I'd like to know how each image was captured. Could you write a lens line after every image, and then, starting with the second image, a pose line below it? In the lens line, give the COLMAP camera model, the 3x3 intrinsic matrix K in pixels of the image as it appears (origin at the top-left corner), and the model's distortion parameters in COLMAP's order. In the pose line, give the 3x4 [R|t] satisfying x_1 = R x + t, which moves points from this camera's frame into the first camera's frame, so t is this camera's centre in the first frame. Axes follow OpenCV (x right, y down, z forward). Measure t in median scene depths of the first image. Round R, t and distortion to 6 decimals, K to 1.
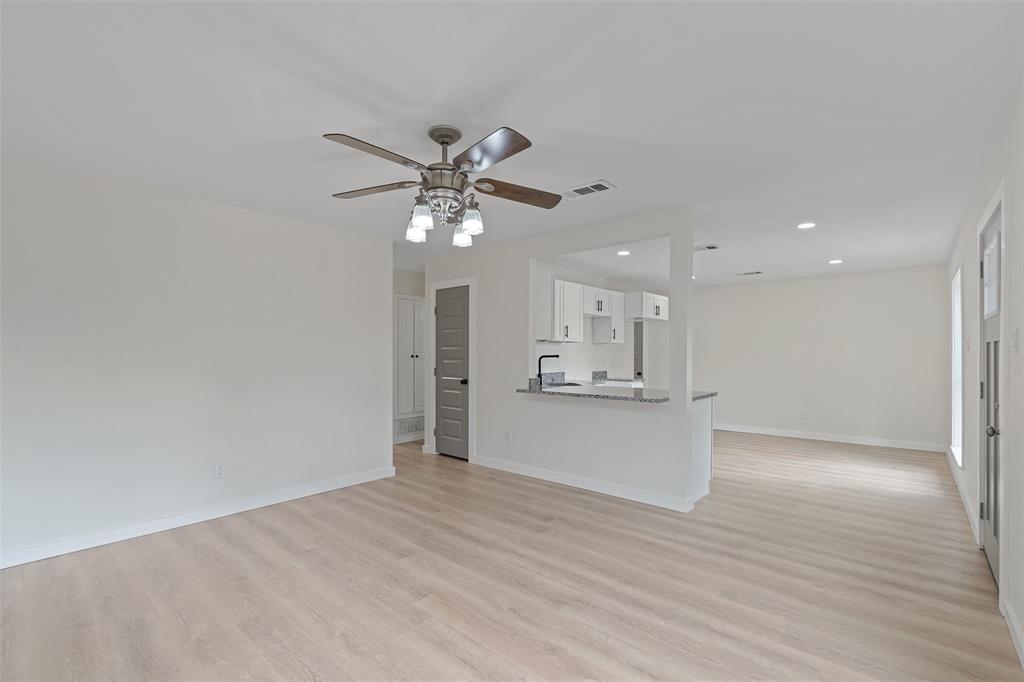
lens RADIAL K [[462.1, 0, 516.1], [0, 462.1, 356.2], [0, 0, 1]] dist [0.002089, 0.000165]
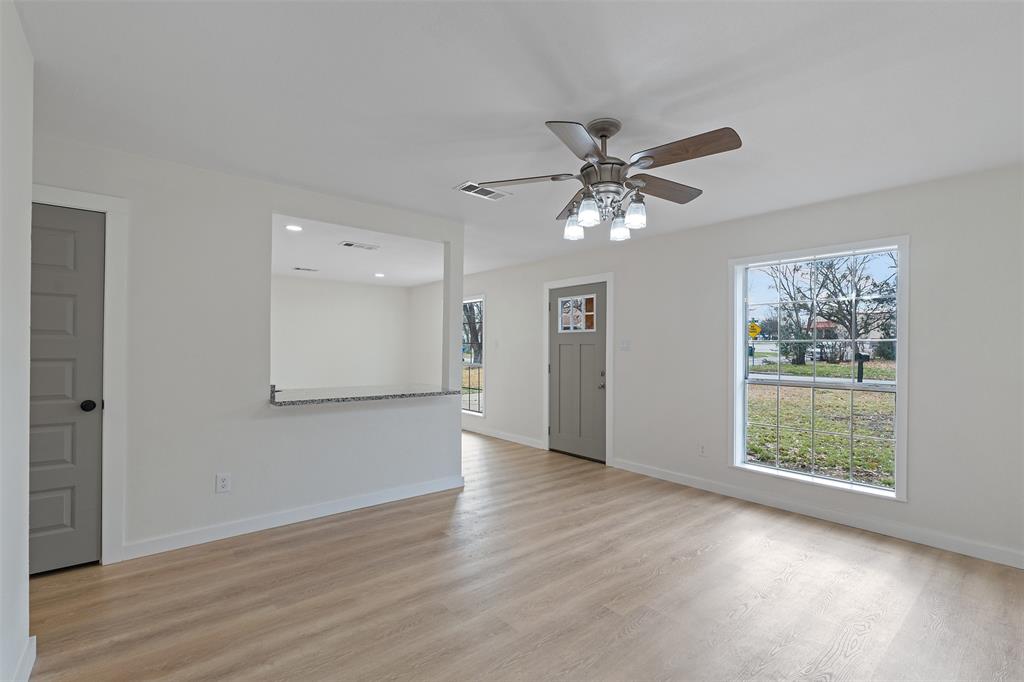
lens RADIAL K [[462.1, 0, 520.5], [0, 462.1, 348.2], [0, 0, 1]] dist [0.002089, 0.000165]
pose [[0.146195, 0.004732, 0.989244, -0.692289], [0.004073, 0.999977, -0.005385, -0.000055], [-0.989247, 0.004817, 0.146173, 0.626831]]
